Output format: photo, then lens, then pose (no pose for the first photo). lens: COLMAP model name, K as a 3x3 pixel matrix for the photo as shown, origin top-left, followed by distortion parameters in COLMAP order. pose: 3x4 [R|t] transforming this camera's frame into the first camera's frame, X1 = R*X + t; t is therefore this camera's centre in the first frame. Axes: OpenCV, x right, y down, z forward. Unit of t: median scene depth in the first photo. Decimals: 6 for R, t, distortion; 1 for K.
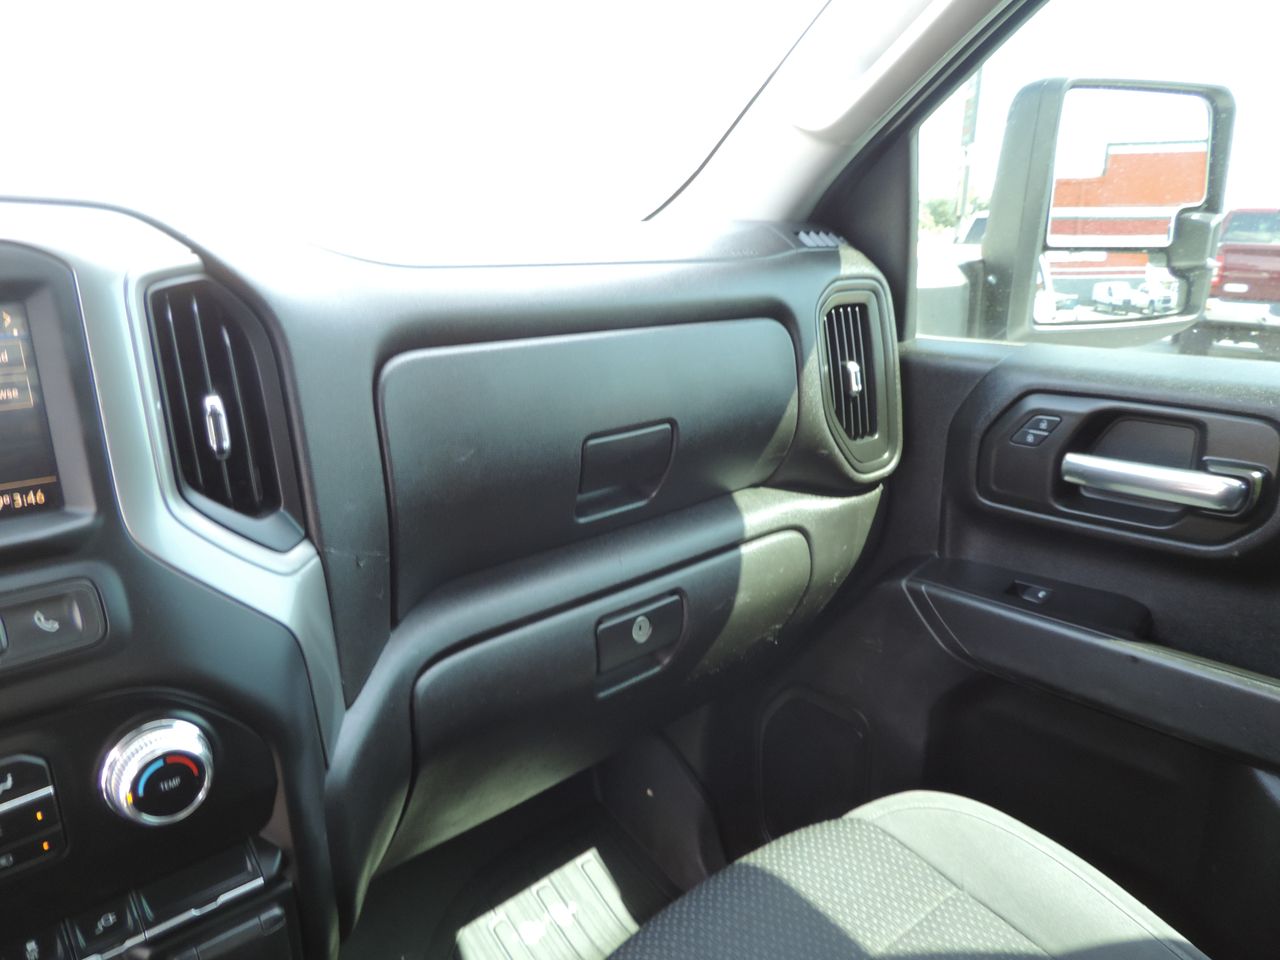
lens RADIAL K [[980.0, 0, 640.0], [0, 980.0, 480.0], [0, 0, 1]] dist [0.004836, 0.007108]
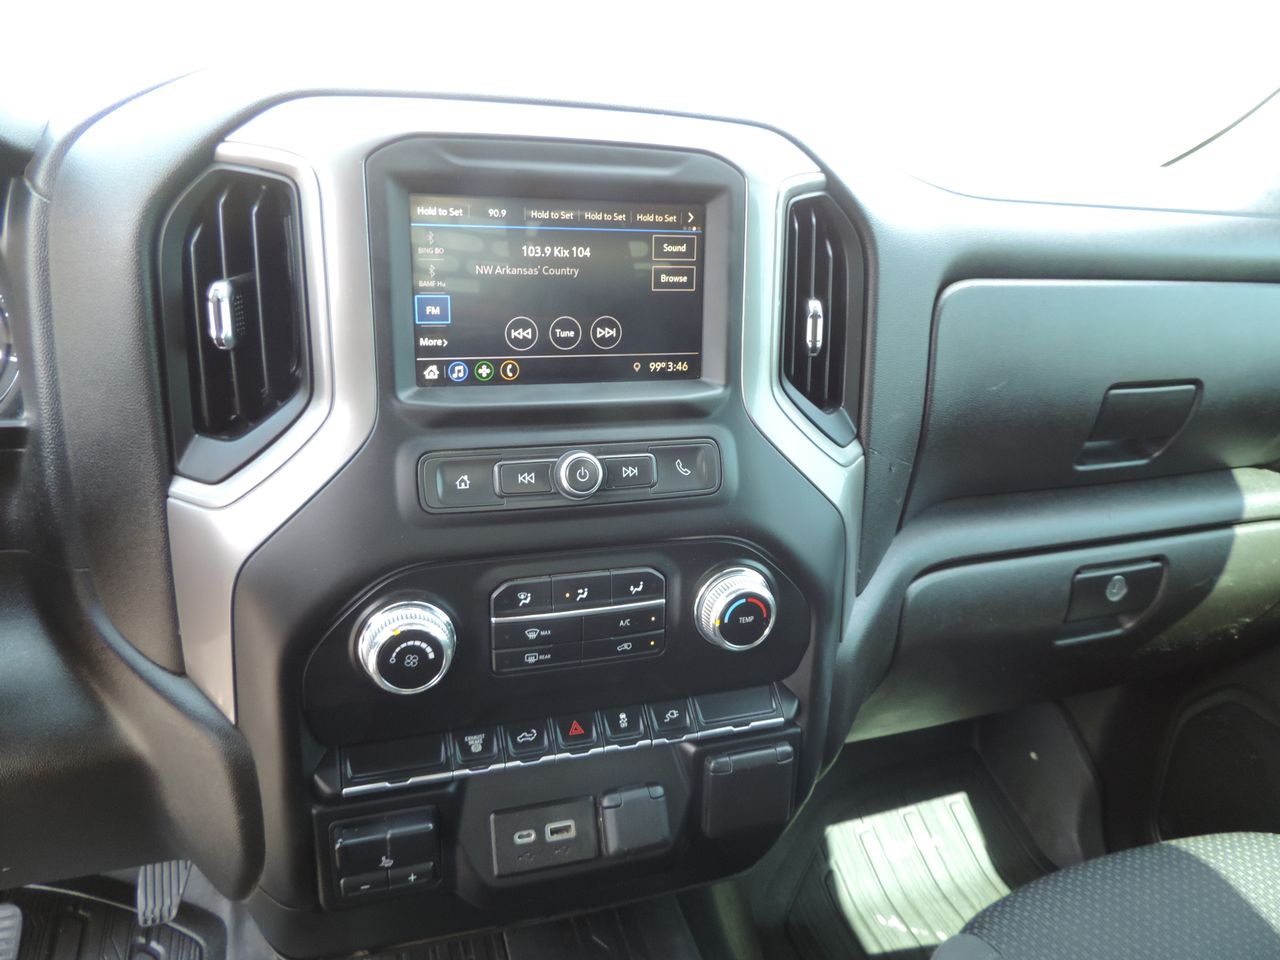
lens RADIAL K [[972.5, 0, 640.0], [0, 972.5, 480.0], [0, 0, 1]] dist [-0.011837, 0.005598]
pose [[0.915145, 0.183350, -0.359016, -0.112662], [-0.157001, 0.982369, 0.101496, 0.023303], [0.371296, -0.036517, 0.927796, -0.081091]]
